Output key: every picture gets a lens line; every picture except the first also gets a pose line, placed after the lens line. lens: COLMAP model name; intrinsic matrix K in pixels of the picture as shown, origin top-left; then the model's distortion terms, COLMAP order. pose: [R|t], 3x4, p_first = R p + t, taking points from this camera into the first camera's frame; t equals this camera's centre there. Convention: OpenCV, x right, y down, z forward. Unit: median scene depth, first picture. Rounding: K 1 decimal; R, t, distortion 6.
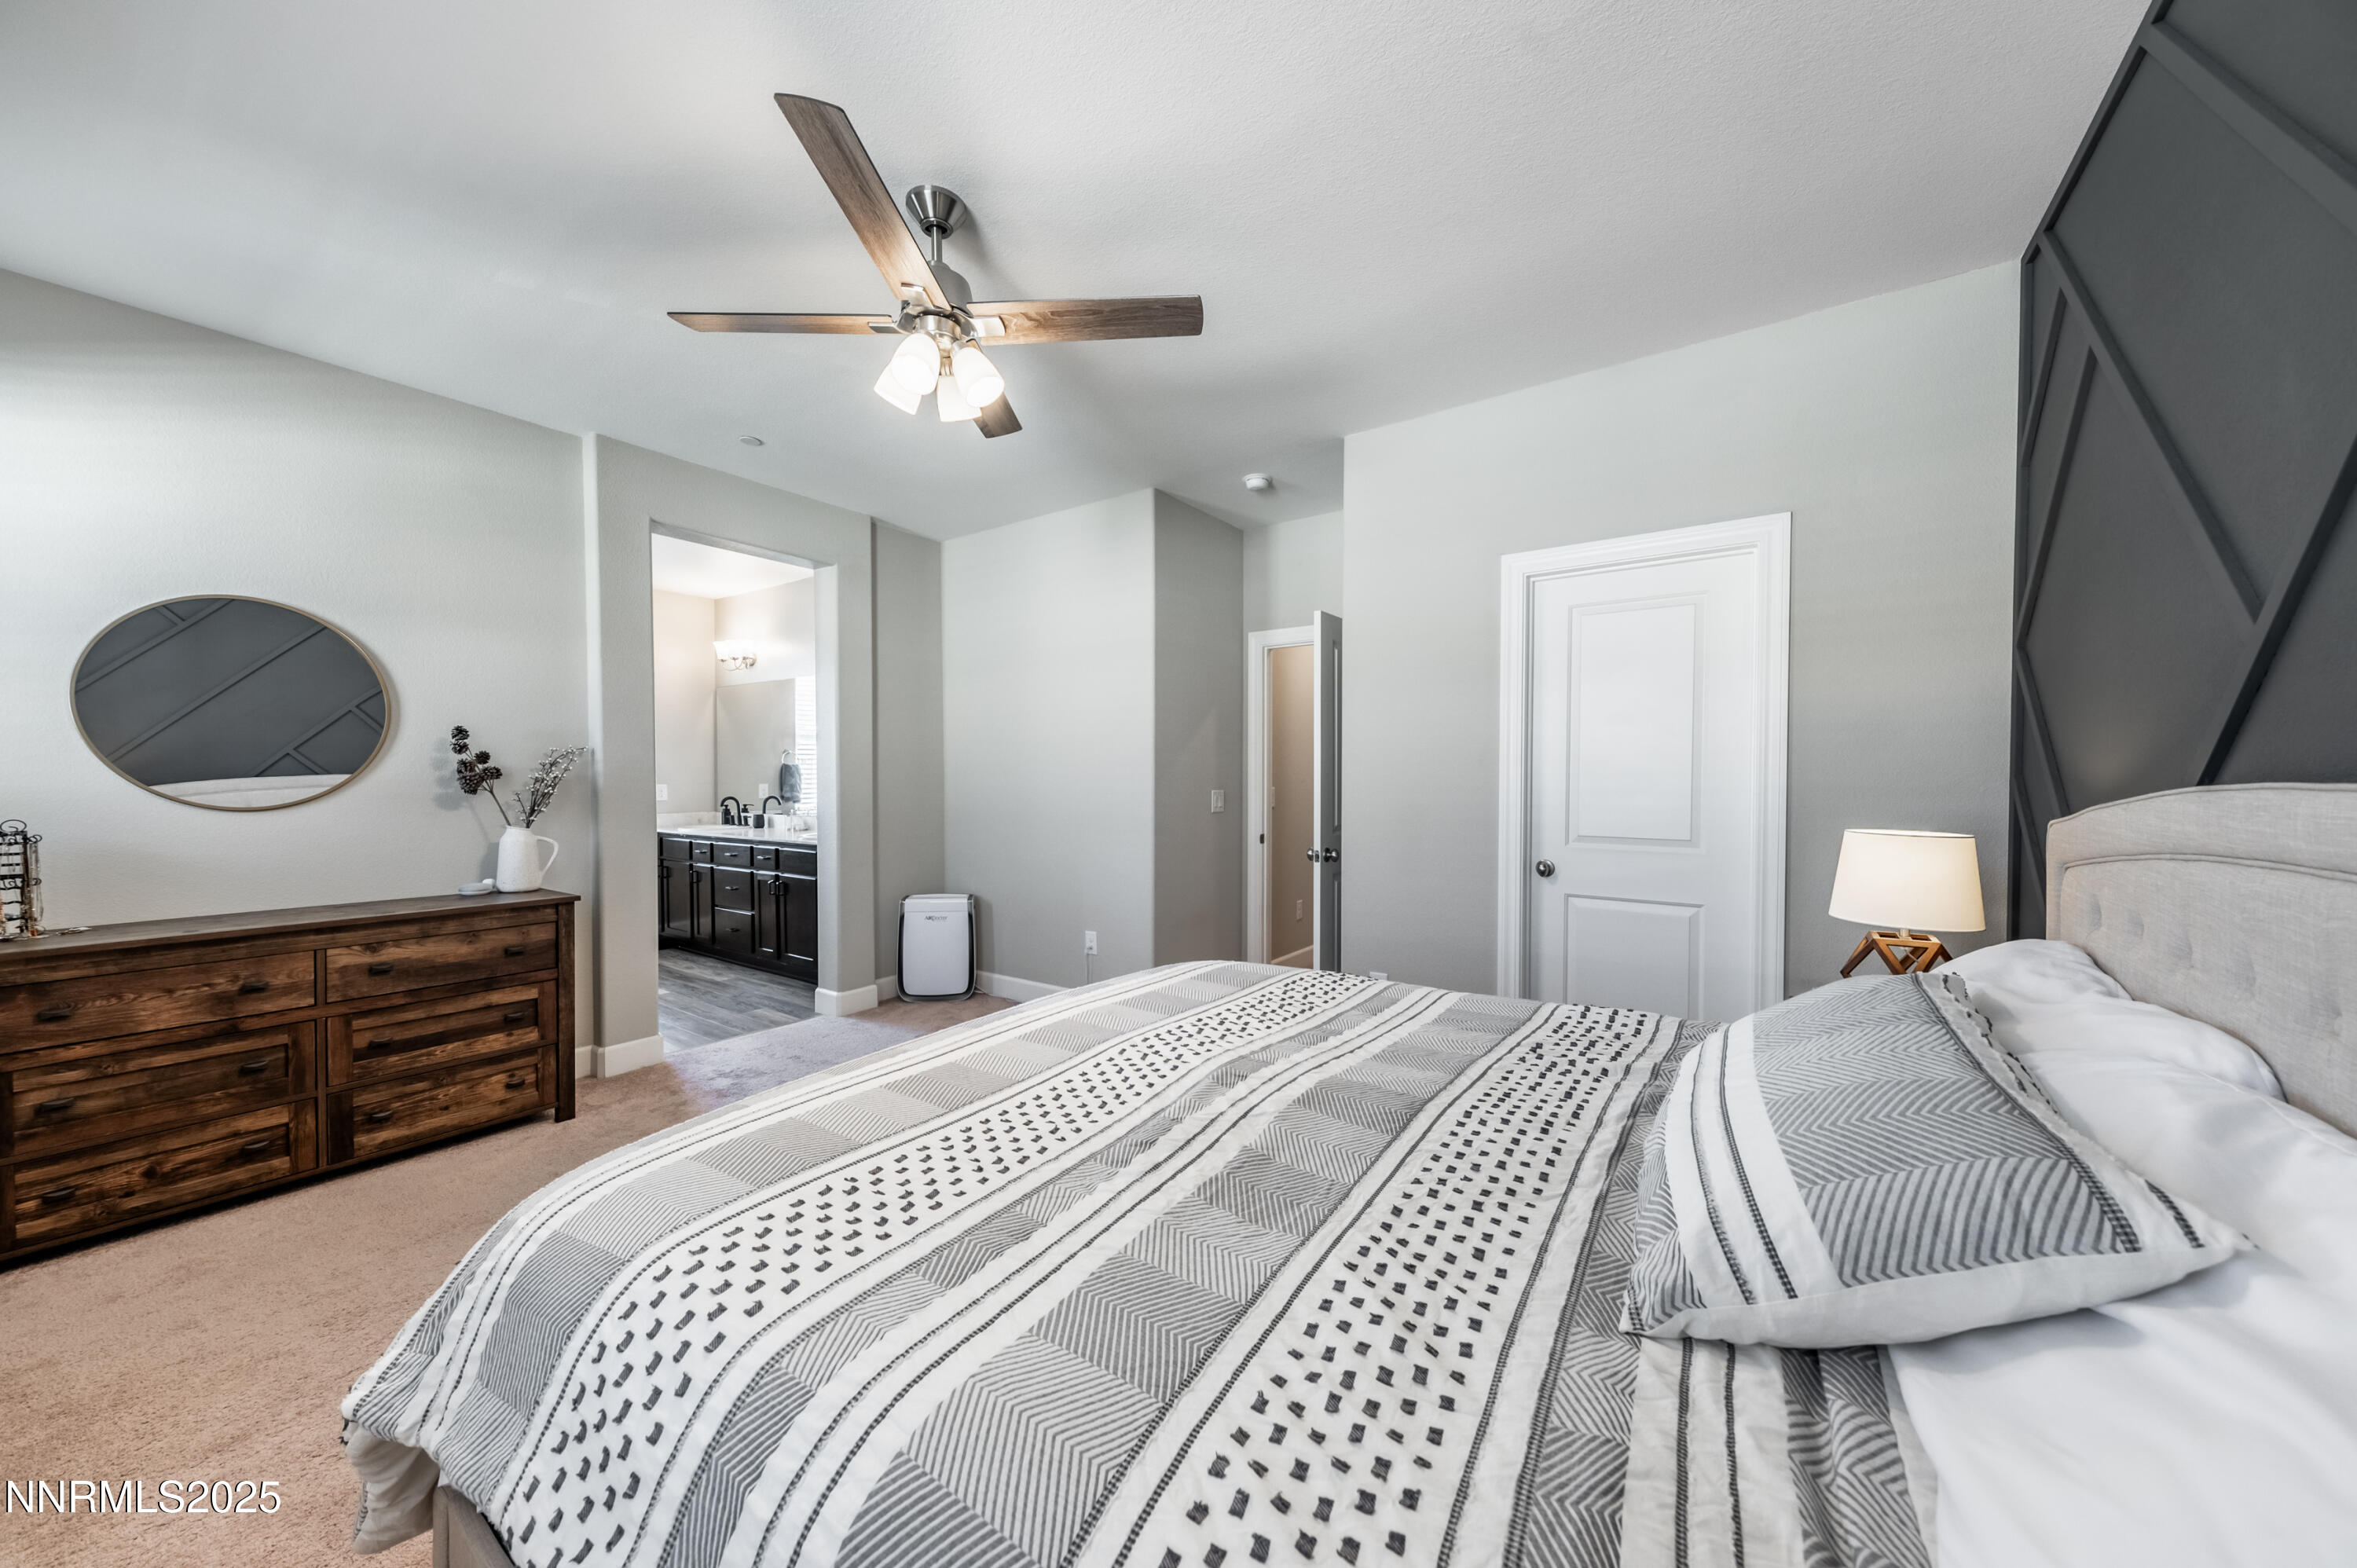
lens RADIAL K [[816.9, 0, 1180.0], [0, 816.9, 784.4], [0, 0, 1]] dist [0.005507, -0.000118]
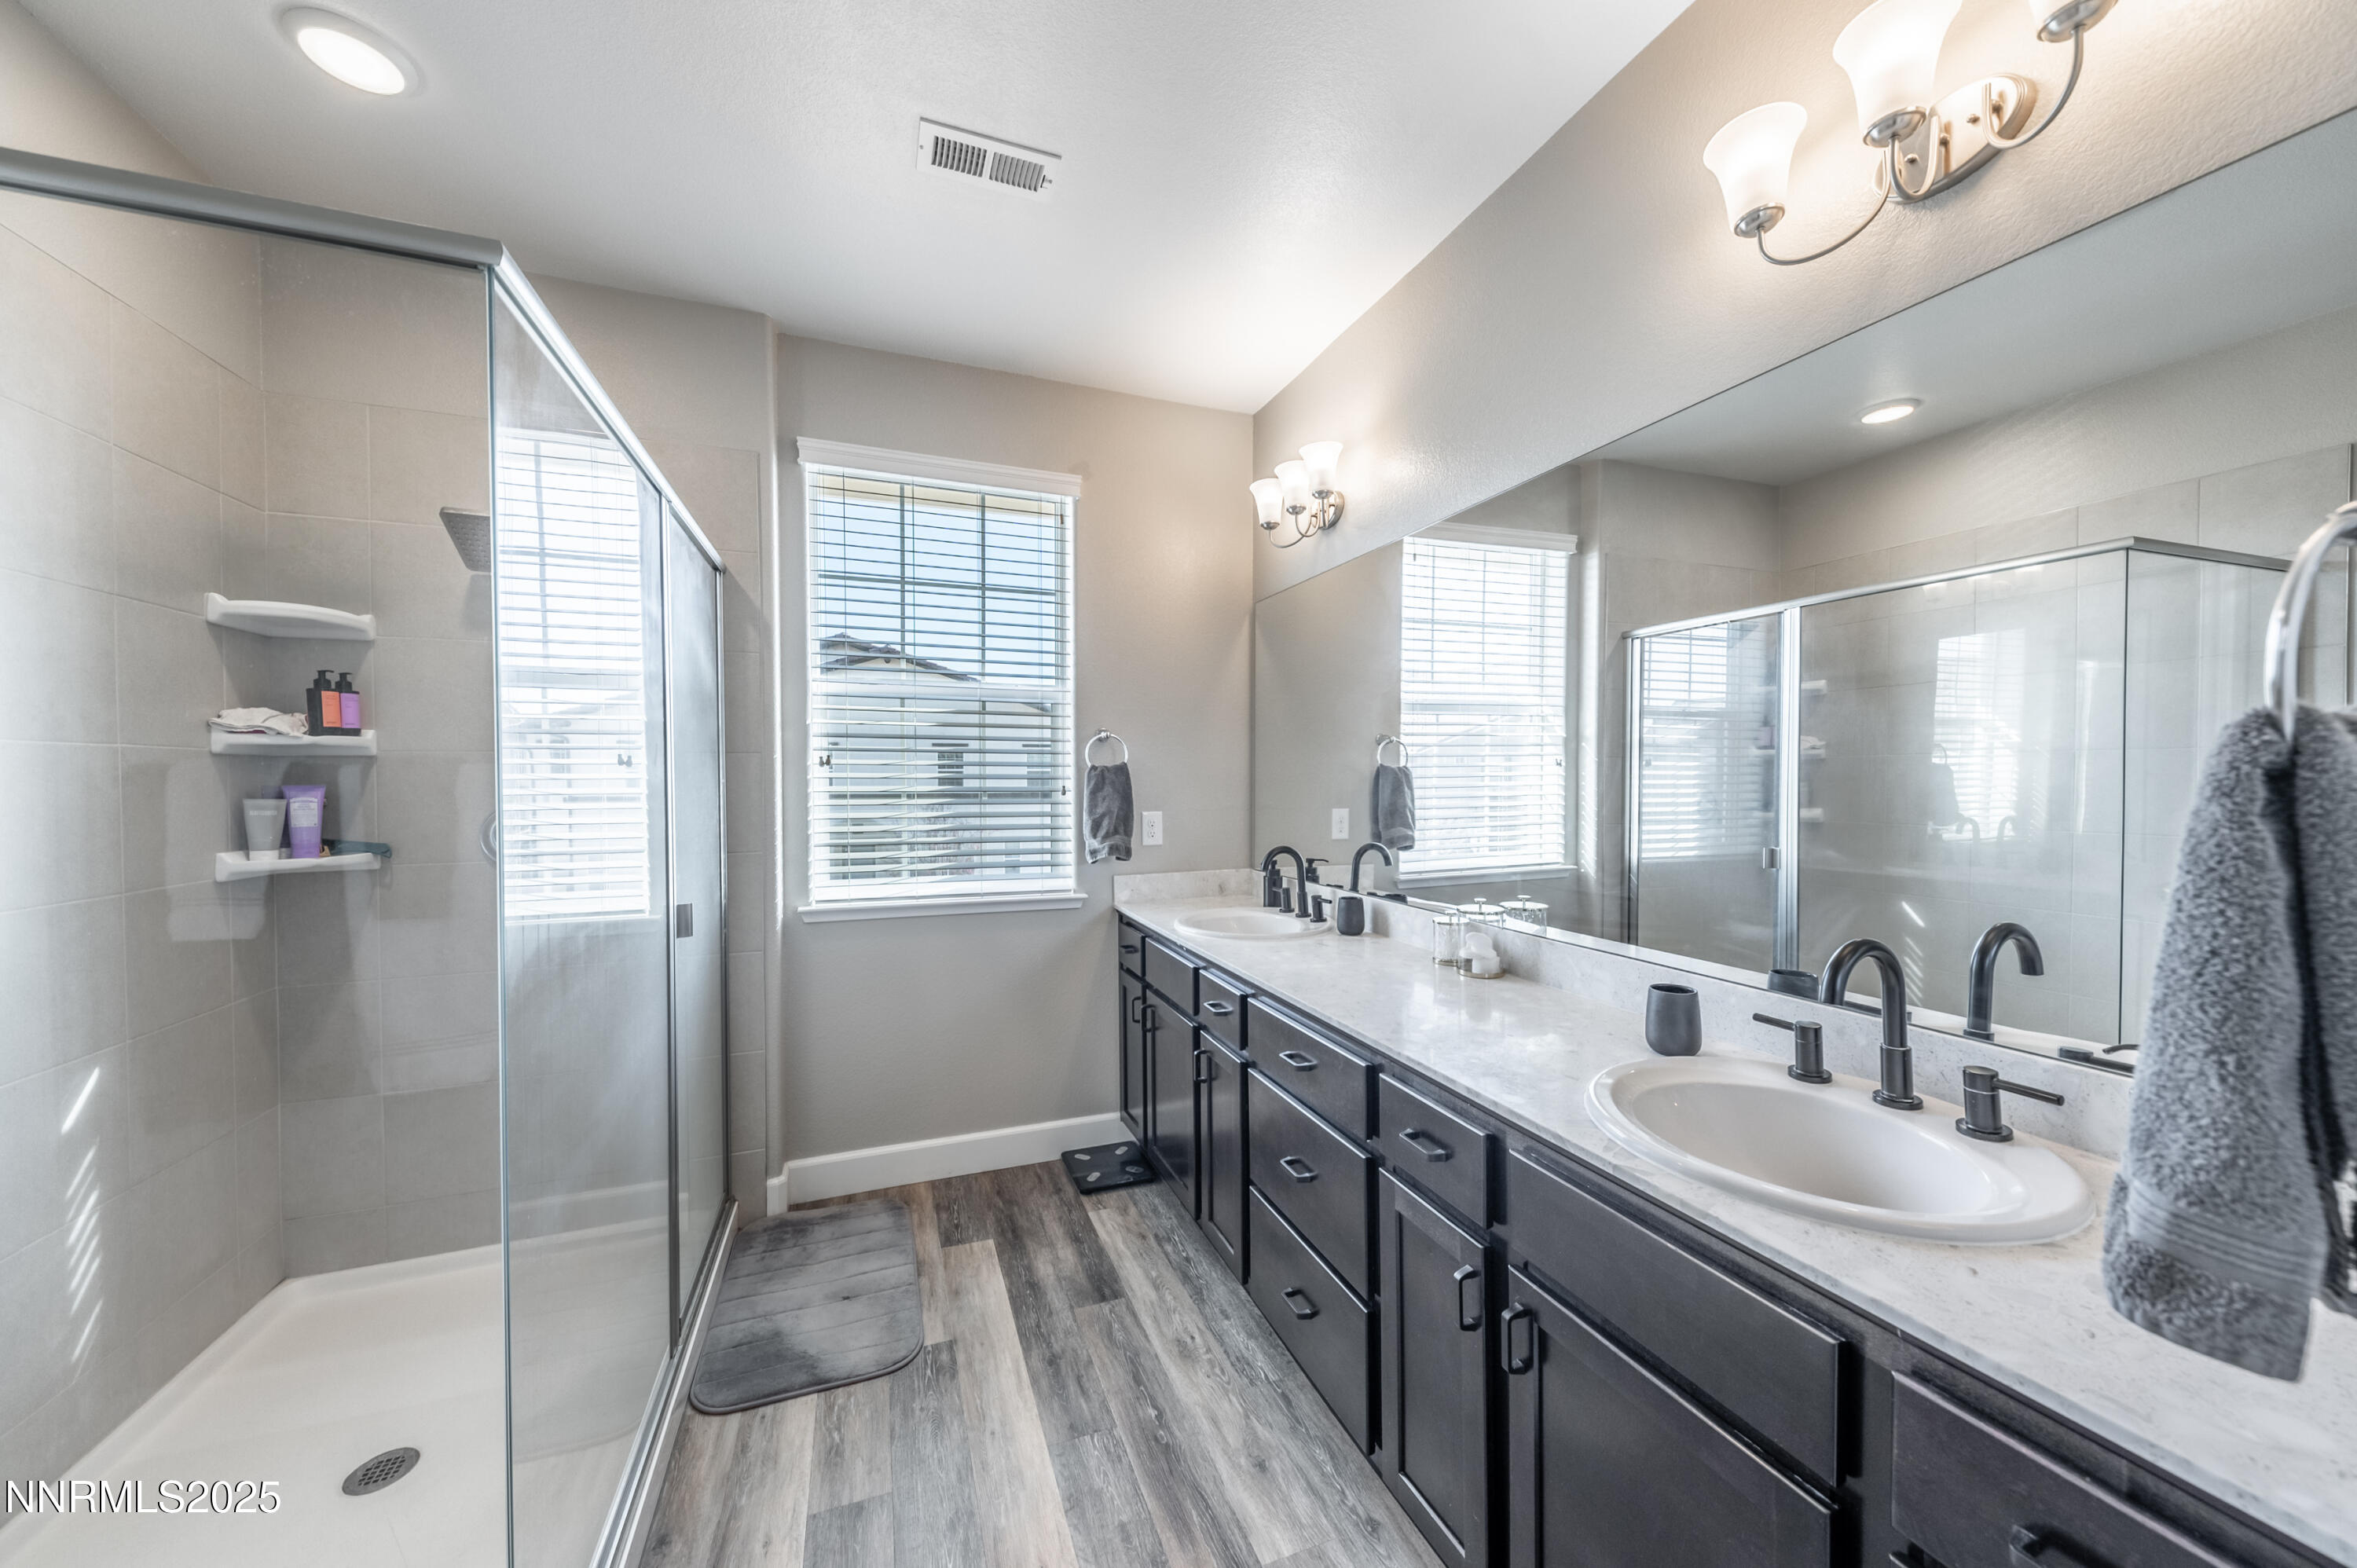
lens RADIAL K [[816.9, 0, 1178.6], [0, 816.9, 786.7], [0, 0, 1]] dist [0.005507, -0.000118]
pose [[0.828747, 0.011959, -0.559496, -0.356155], [-0.009820, 0.999928, 0.006828, -0.017605], [0.559538, -0.000165, 0.828805, 0.616223]]
